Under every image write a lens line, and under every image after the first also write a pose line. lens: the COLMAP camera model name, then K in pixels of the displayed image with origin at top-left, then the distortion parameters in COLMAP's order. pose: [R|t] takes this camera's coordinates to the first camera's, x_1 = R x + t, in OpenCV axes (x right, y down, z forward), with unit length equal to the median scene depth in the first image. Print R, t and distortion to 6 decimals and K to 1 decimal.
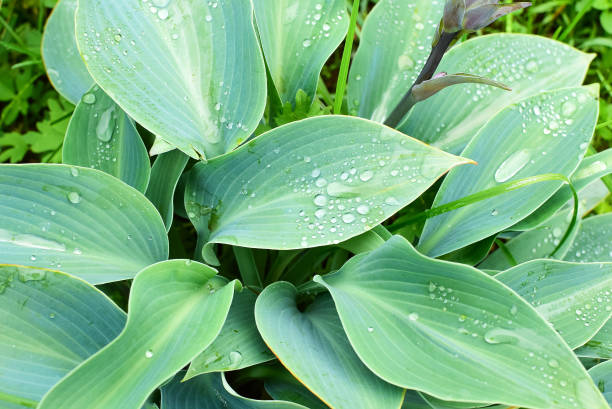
lens RADIAL K [[903.6, 0, 306.0], [0, 903.6, 204.5], [0, 0, 1]] dist [-0.017908, 0.030696]
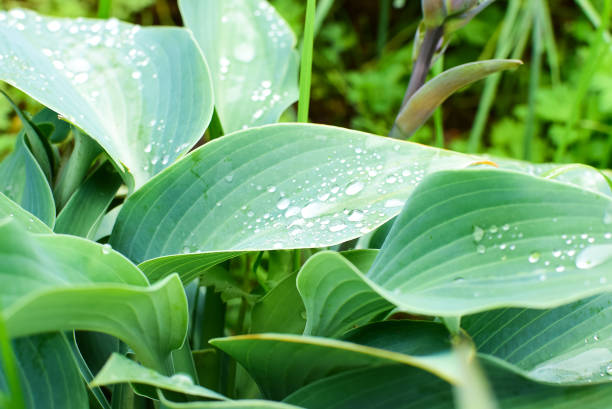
lens RADIAL K [[943.0, 0, 306.0], [0, 943.0, 204.5], [0, 0, 1]] dist [-0.066899, -0.121132]
pose [[0.993478, -0.044401, 0.105021, -0.052554], [0.098816, 0.794819, -0.598747, 0.430221], [-0.056887, 0.605220, 0.794023, 0.401239]]
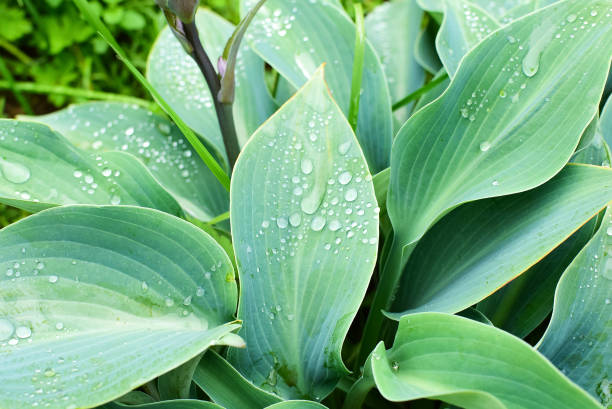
lens RADIAL K [[943.0, 0, 306.0], [0, 943.0, 204.5], [0, 0, 1]] dist [-0.066899, -0.121132]
pose [[0.244119, -0.832156, 0.497918, -0.418720], [0.925473, 0.353288, 0.136700, -0.144098], [-0.289665, 0.427439, 0.856382, 0.230369]]
